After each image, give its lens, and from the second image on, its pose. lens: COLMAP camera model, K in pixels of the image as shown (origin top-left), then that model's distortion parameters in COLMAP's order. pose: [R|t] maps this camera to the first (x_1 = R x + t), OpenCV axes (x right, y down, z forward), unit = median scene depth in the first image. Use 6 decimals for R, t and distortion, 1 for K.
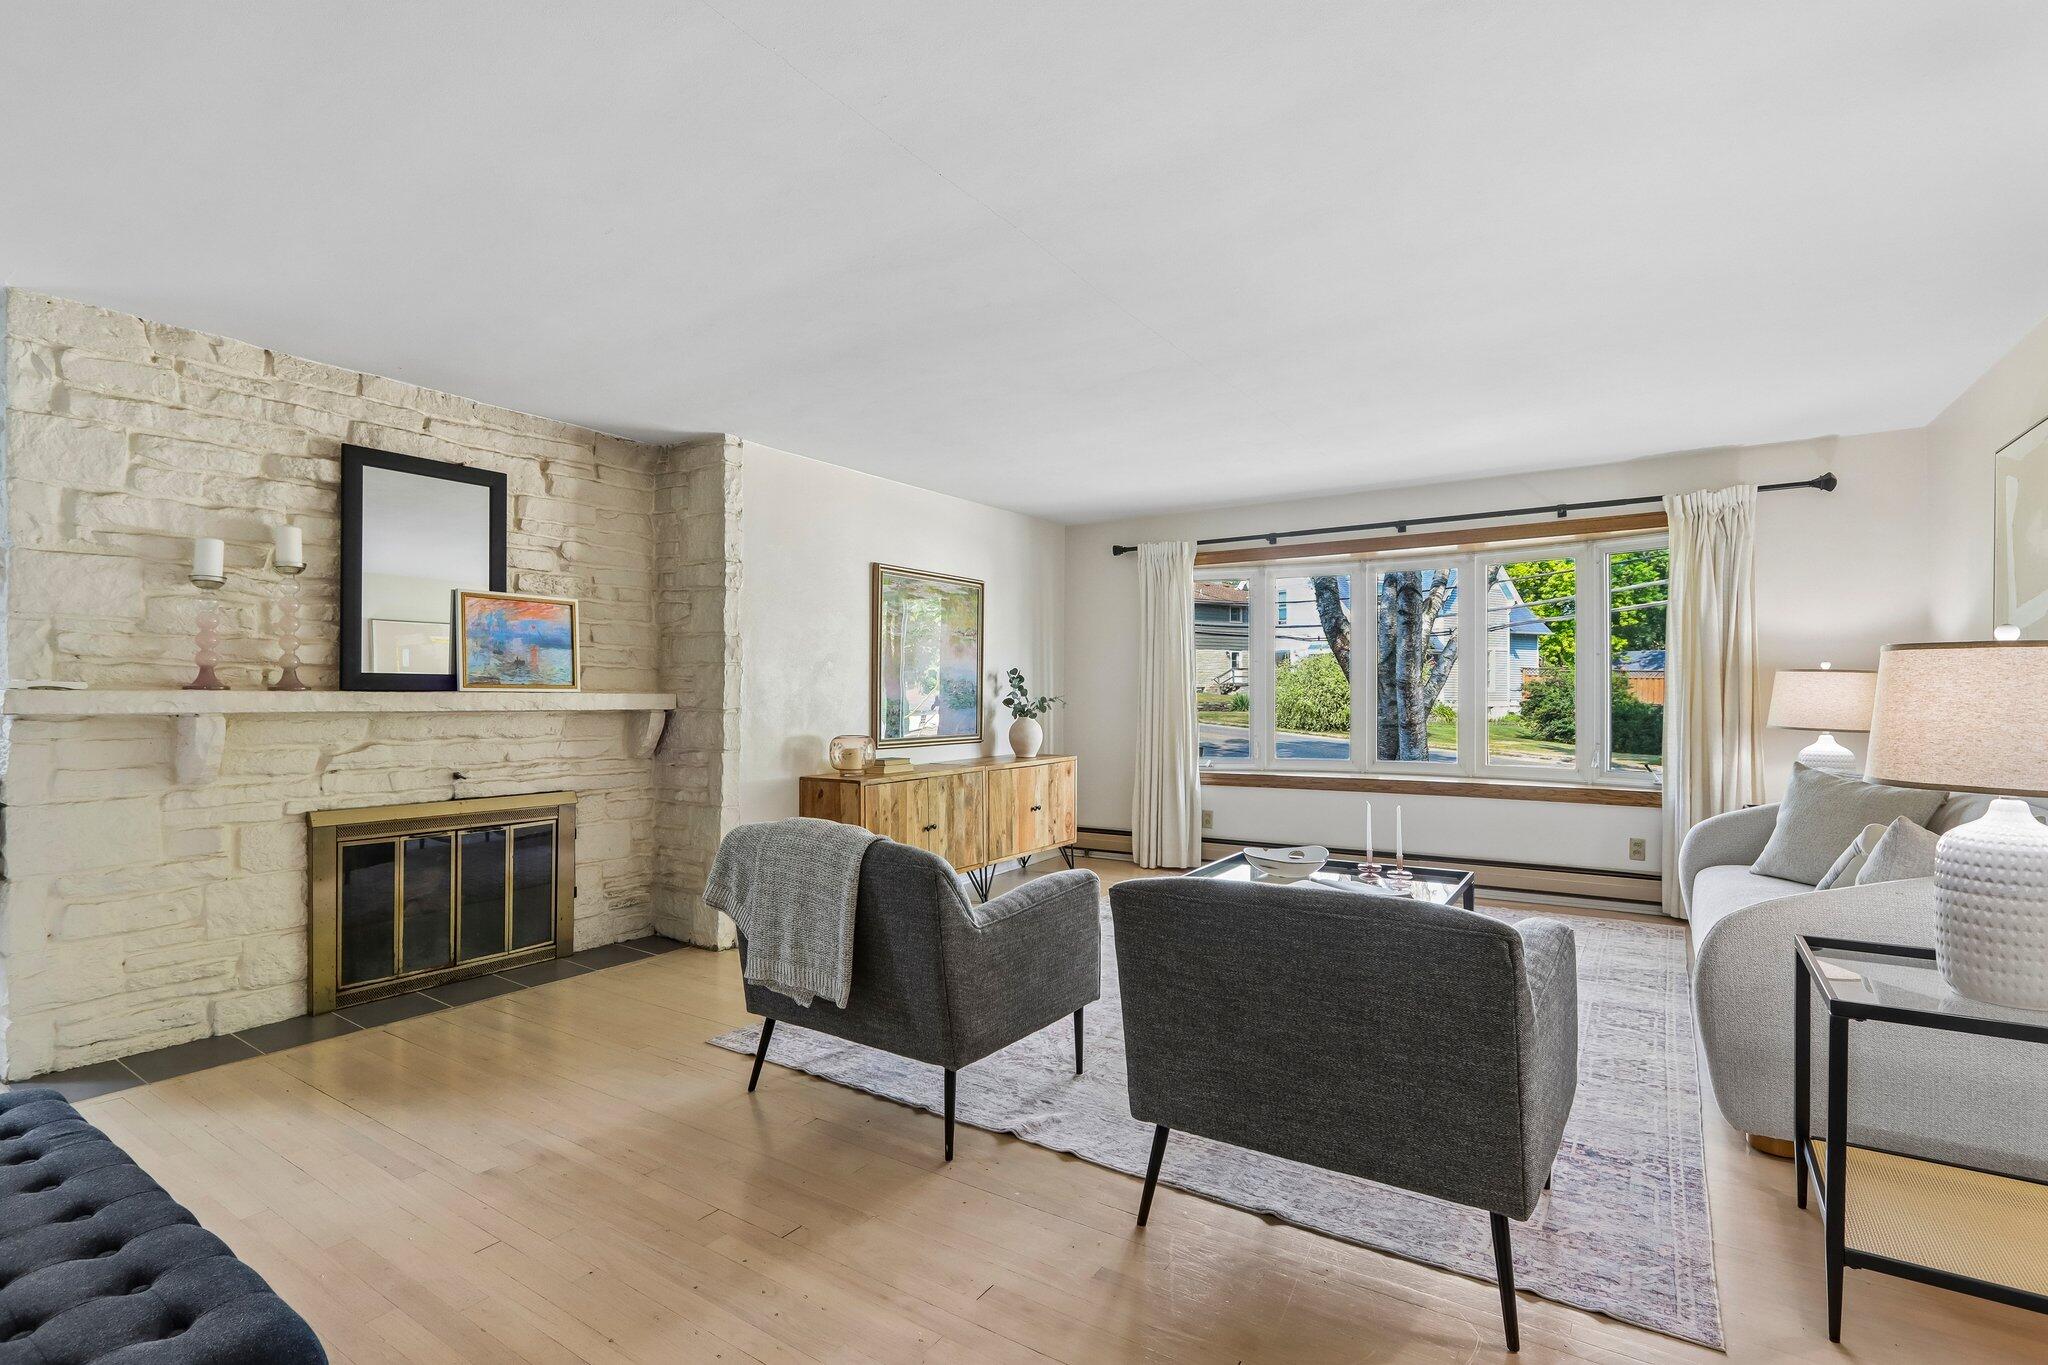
lens RADIAL K [[945.7, 0, 1028.2], [0, 945.7, 679.7], [0, 0, 1]] dist [-0.018124, 0.002925]
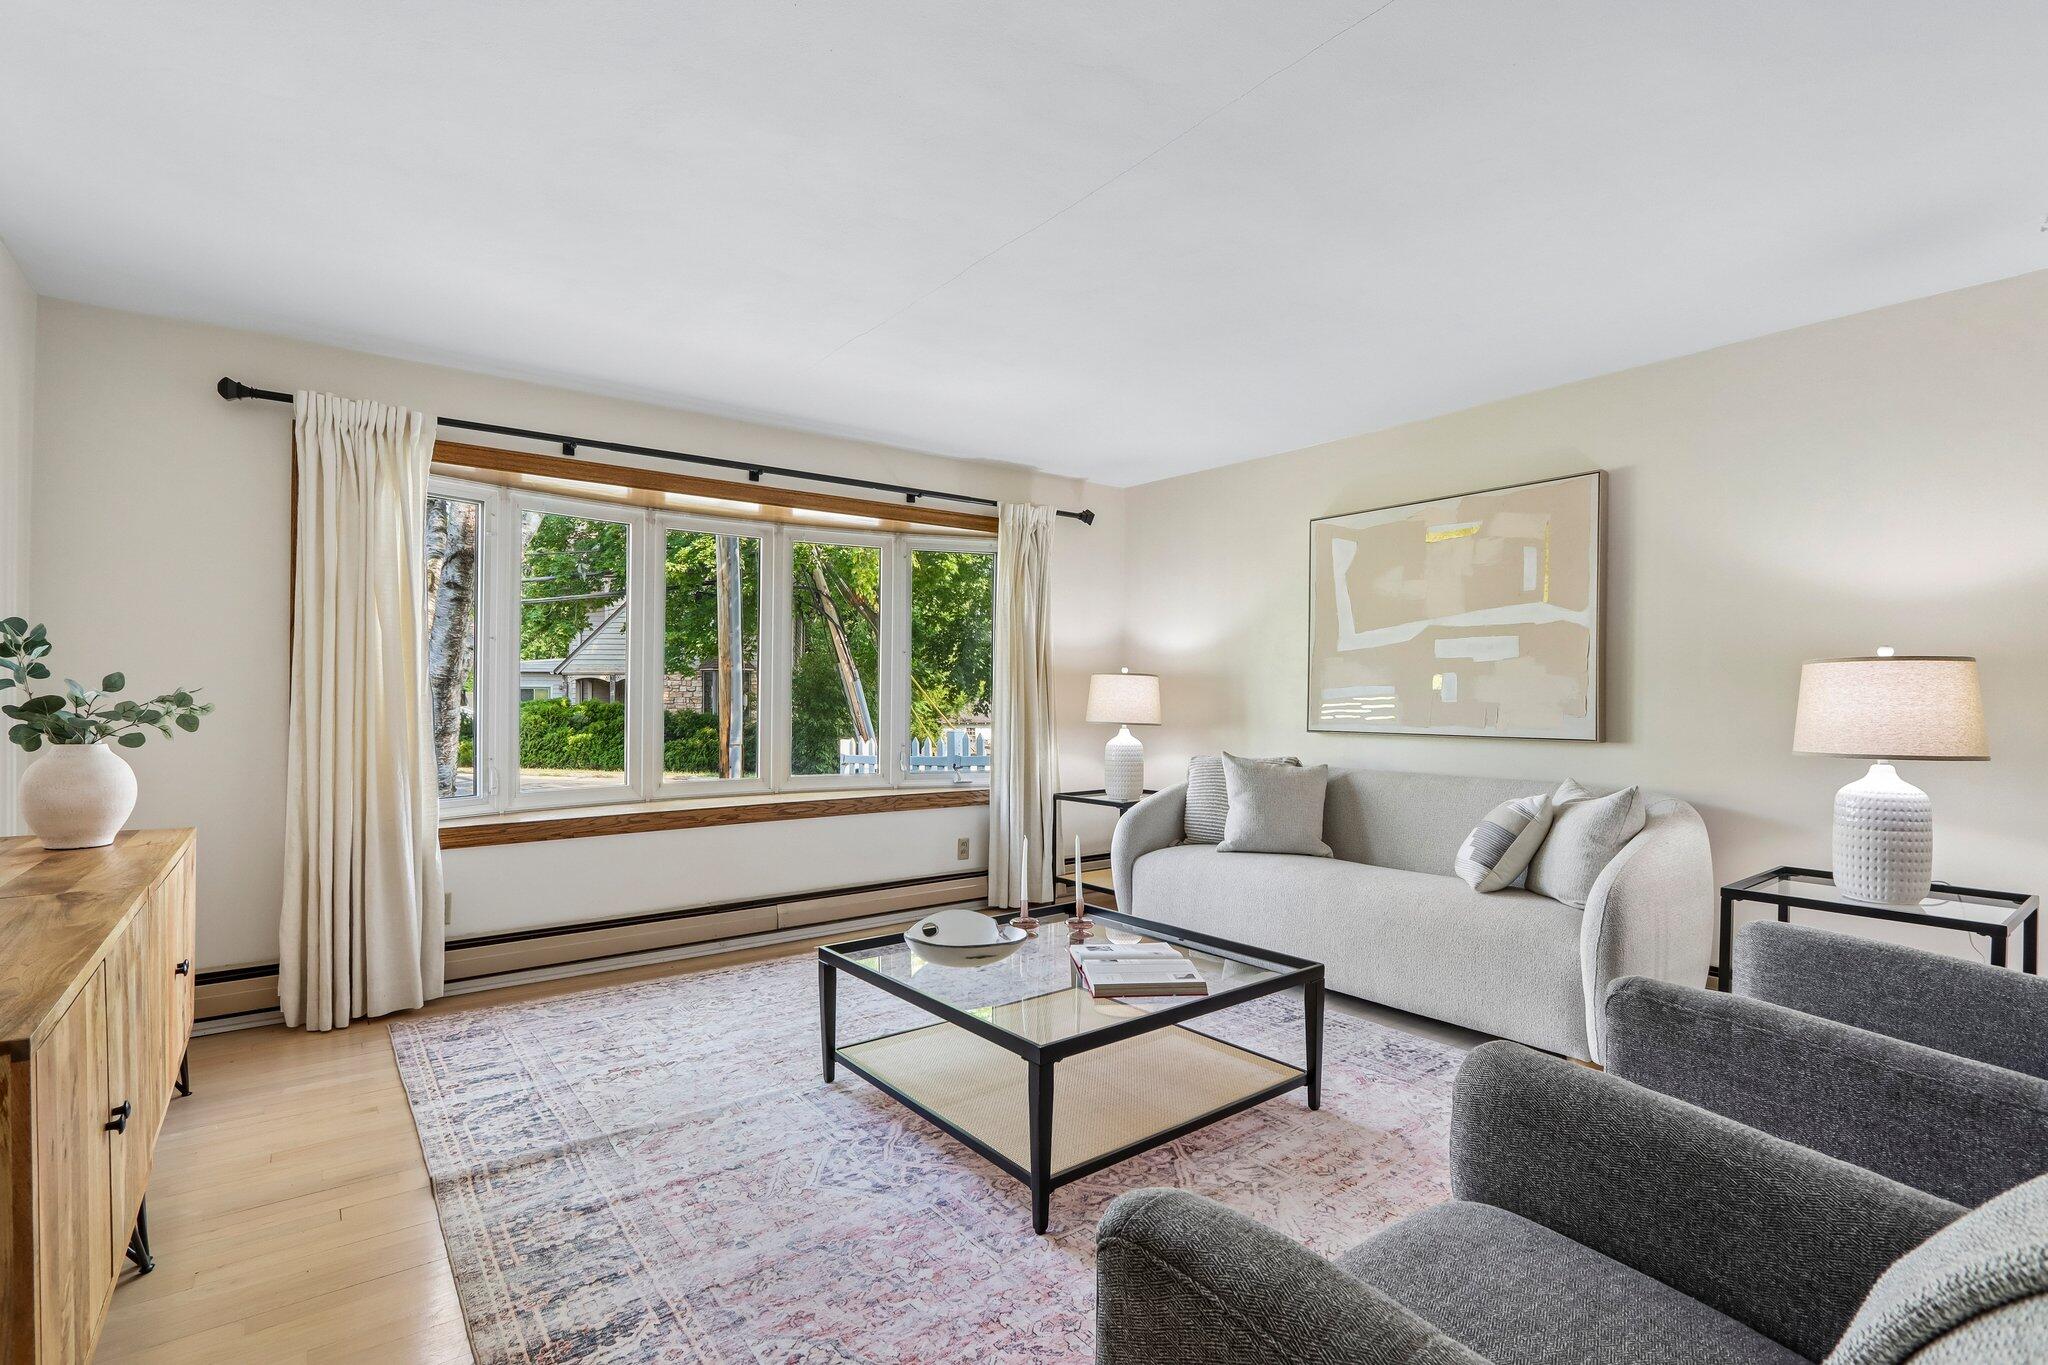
lens RADIAL K [[945.7, 0, 1031.1], [0, 945.7, 683.4], [0, 0, 1]] dist [-0.018124, 0.002925]
pose [[0.342897, 0.016144, 0.939234, -0.299023], [-0.017926, 0.999783, -0.010640, 0.015156], [-0.939202, -0.013189, 0.343111, 0.649958]]
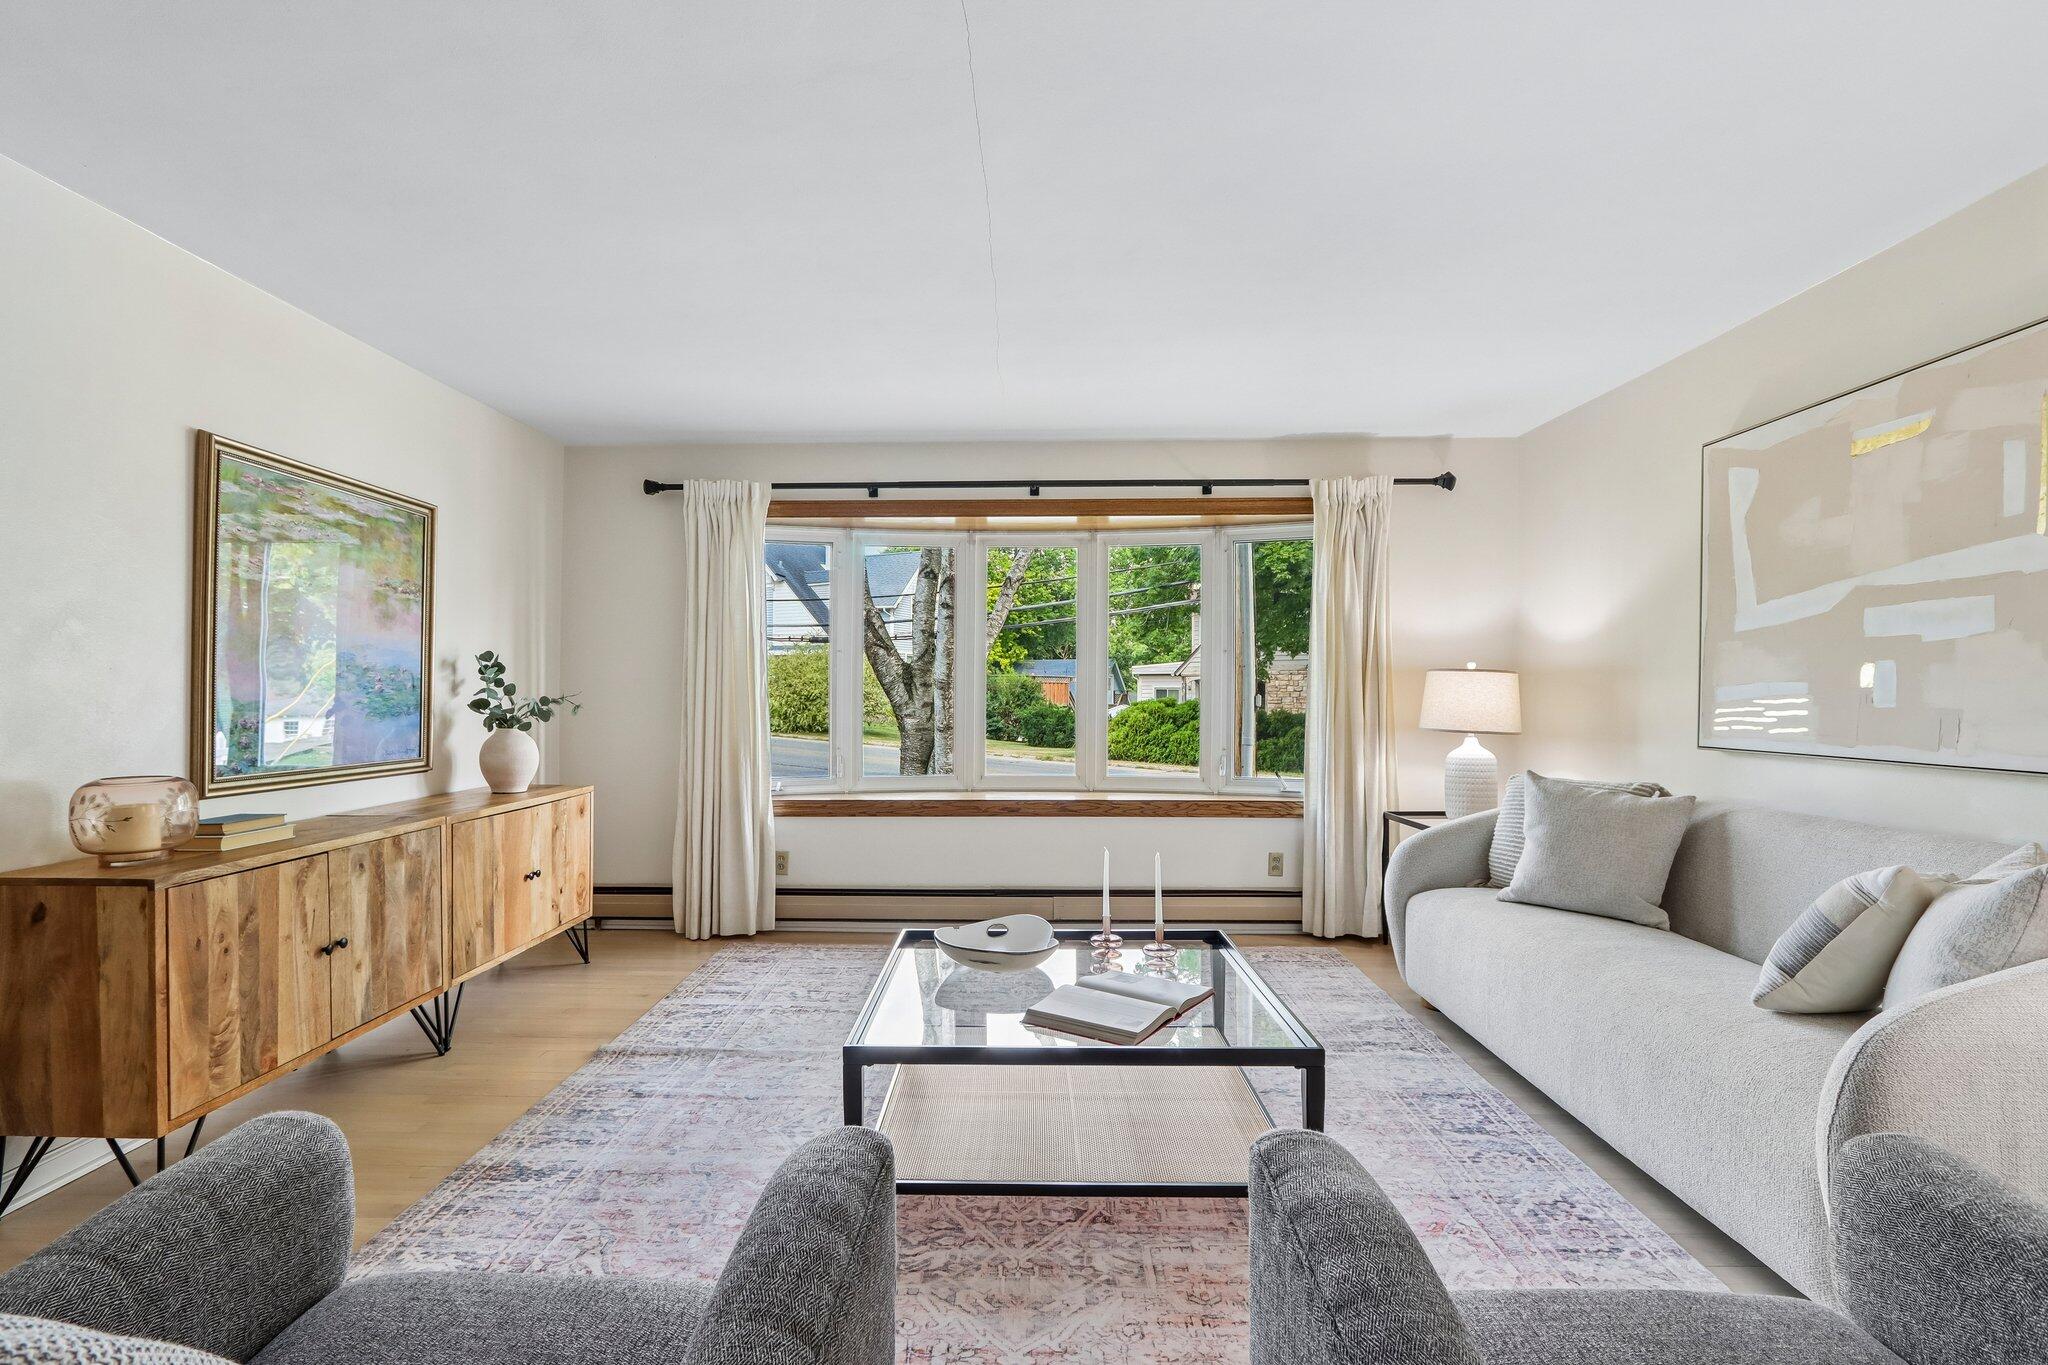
lens RADIAL K [[945.7, 0, 1006.0], [0, 945.7, 690.3], [0, 0, 1]] dist [-0.018124, 0.002925]
pose [[0.855377, 0.005779, 0.517974, -0.057911], [-0.010925, 0.999917, 0.006885, 0.008036], [-0.517891, -0.011548, 0.855368, 0.387363]]
